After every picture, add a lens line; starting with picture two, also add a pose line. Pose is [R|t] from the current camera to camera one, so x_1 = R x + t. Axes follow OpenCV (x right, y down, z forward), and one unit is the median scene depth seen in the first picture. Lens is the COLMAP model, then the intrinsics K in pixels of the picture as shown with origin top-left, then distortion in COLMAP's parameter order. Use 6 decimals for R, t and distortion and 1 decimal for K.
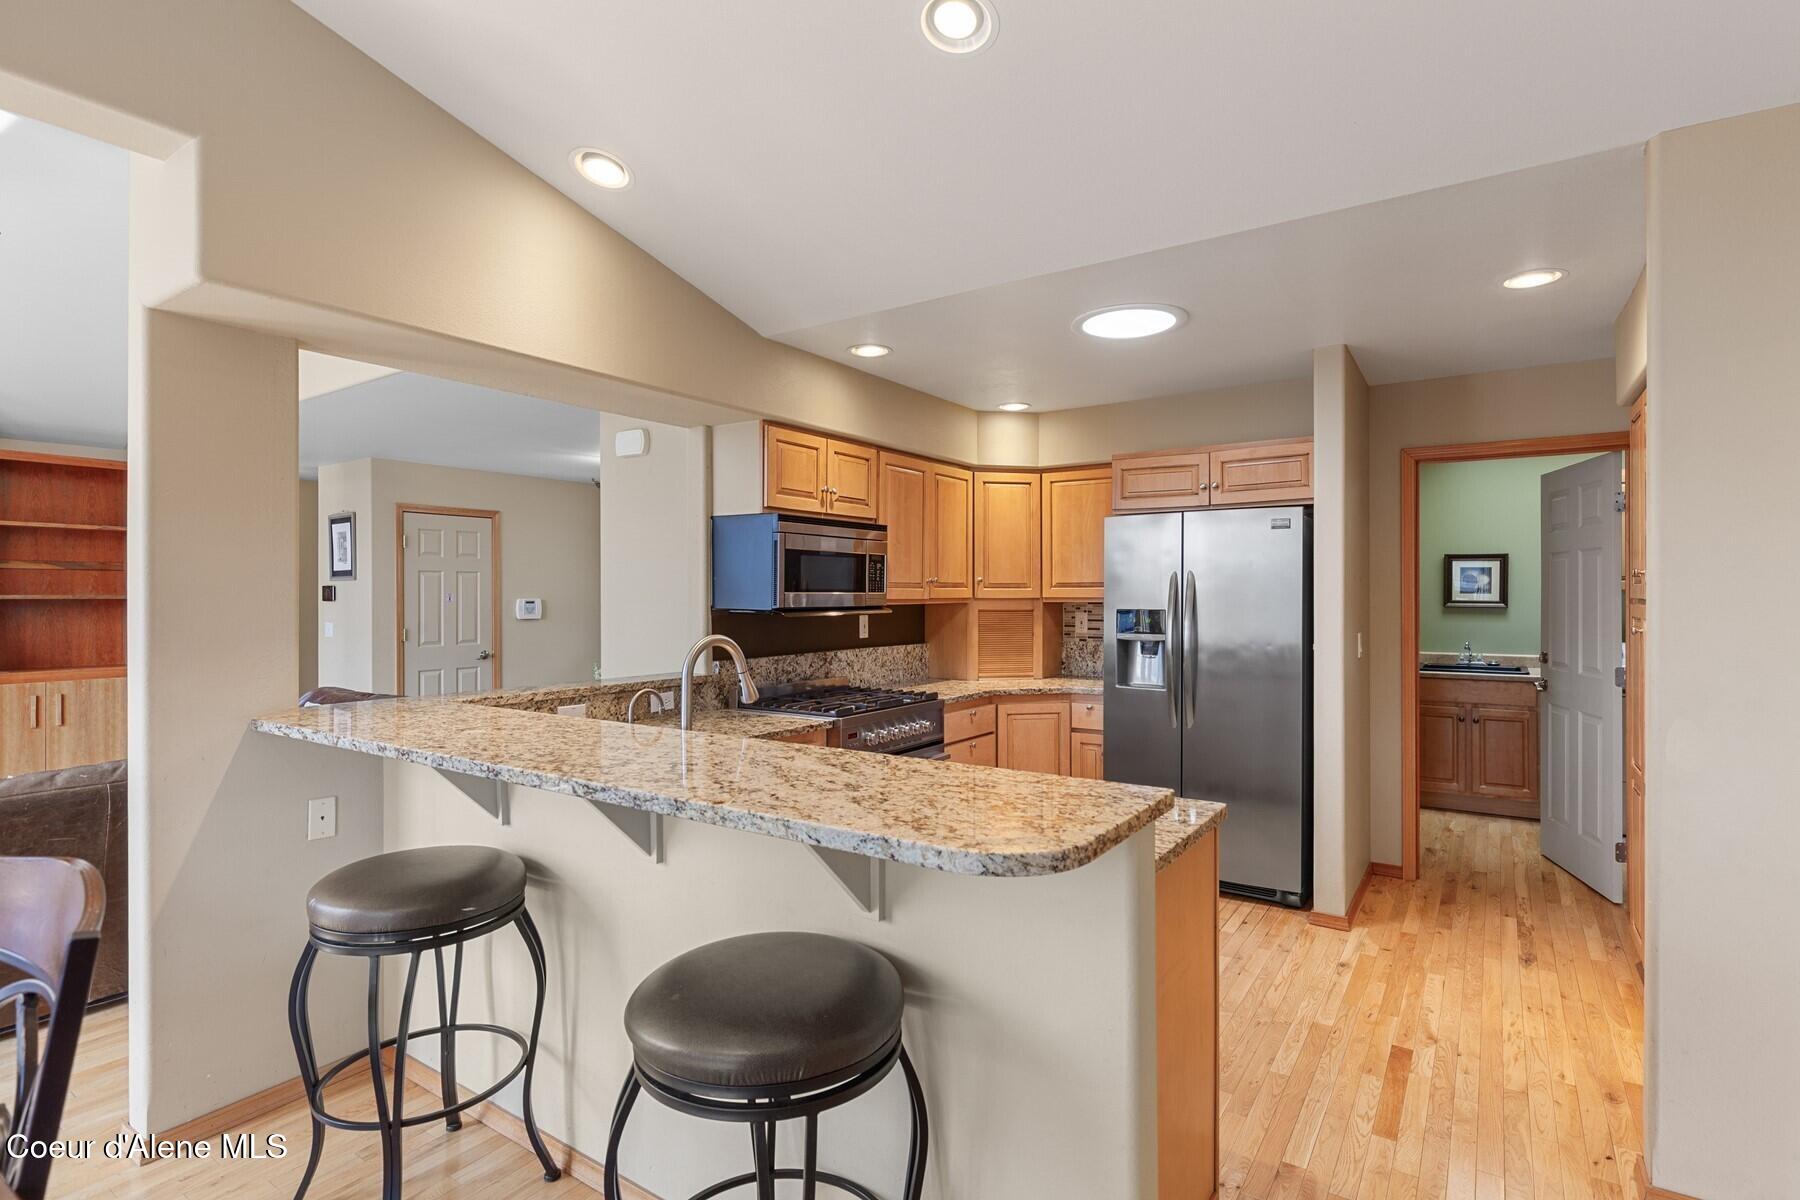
lens RADIAL K [[881.0, 0, 899.3], [0, 881.0, 602.3], [0, 0, 1]] dist [-0.000461, 0.000142]
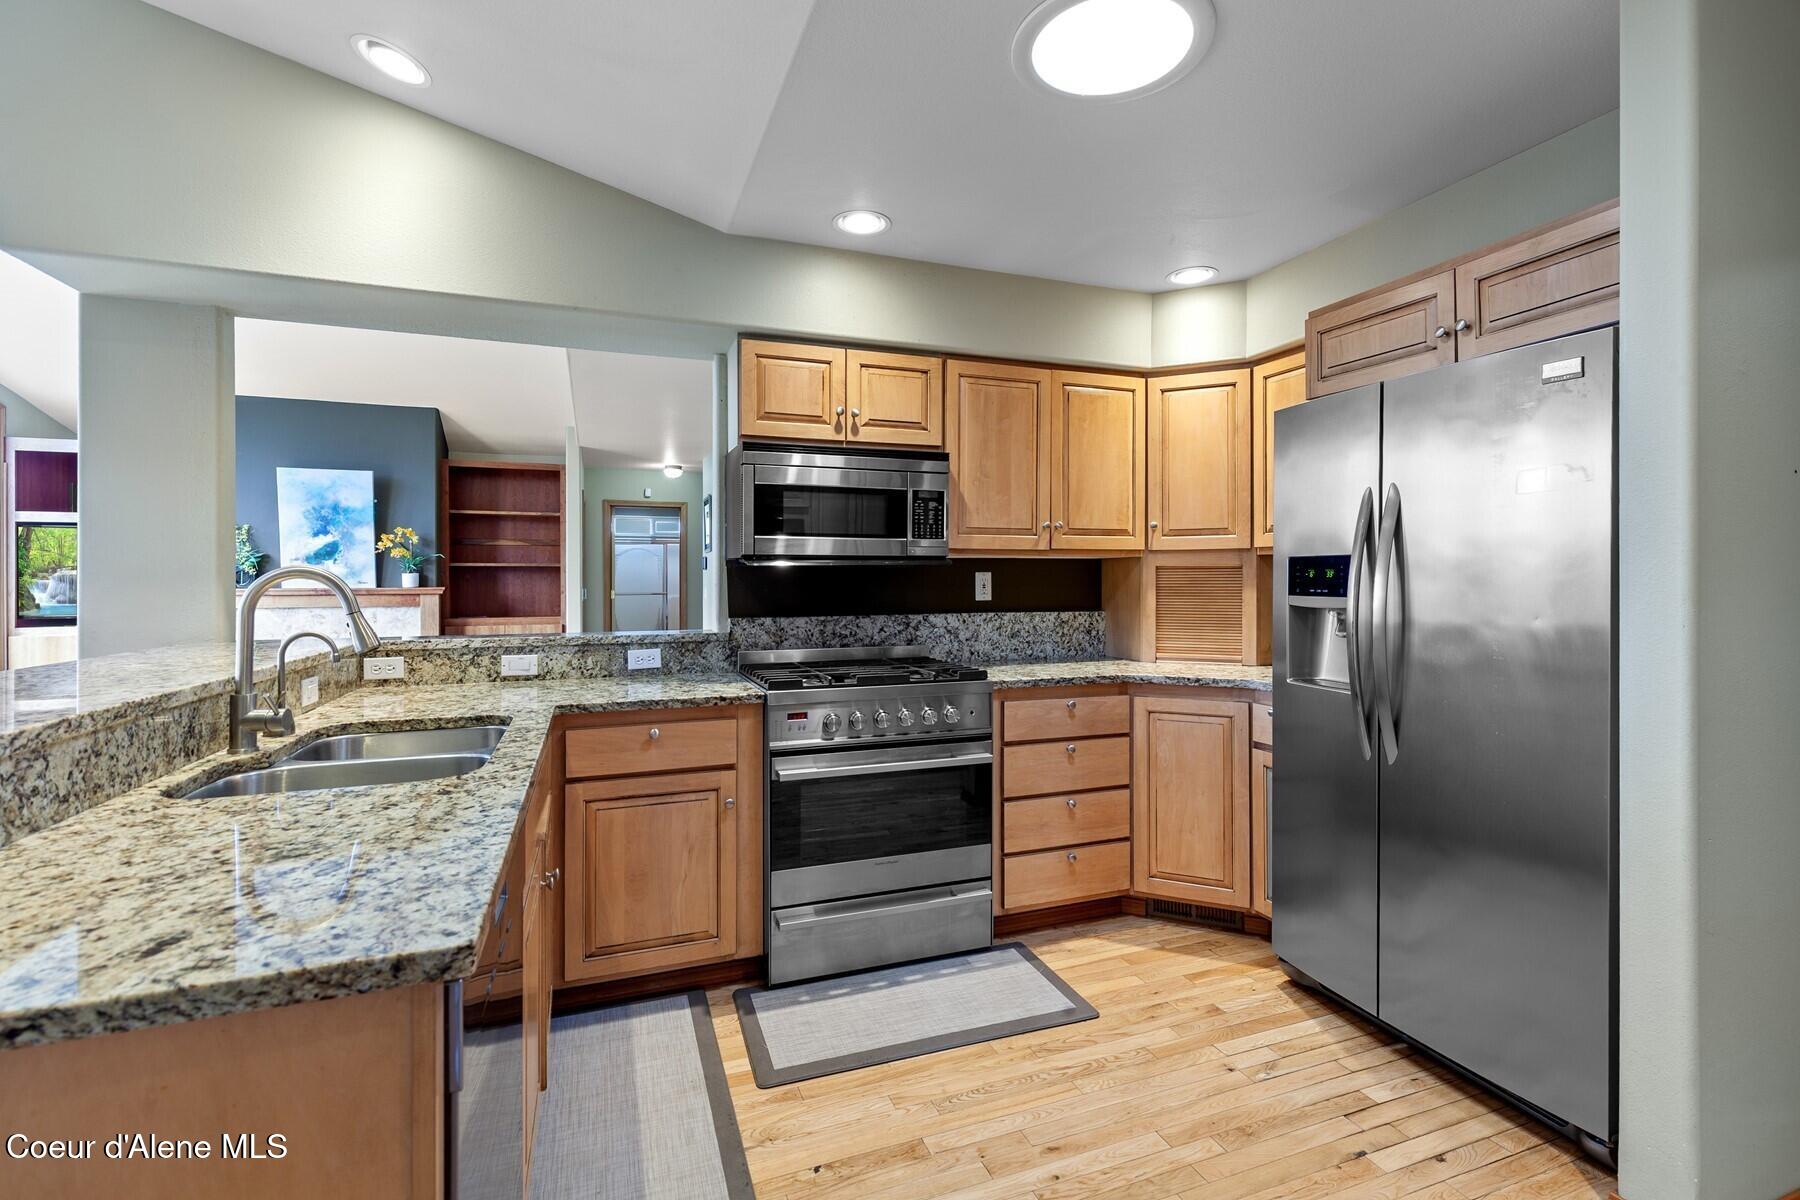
lens RADIAL K [[812.2, 0, 902.7], [0, 812.2, 585.8], [0, 0, 1]] dist [0.003423, 0.000240]
pose [[0.817152, 0.004449, -0.576405, 0.340091], [-0.003448, 0.999990, 0.002830, 0.026208], [0.576412, -0.000326, 0.817159, 0.361631]]
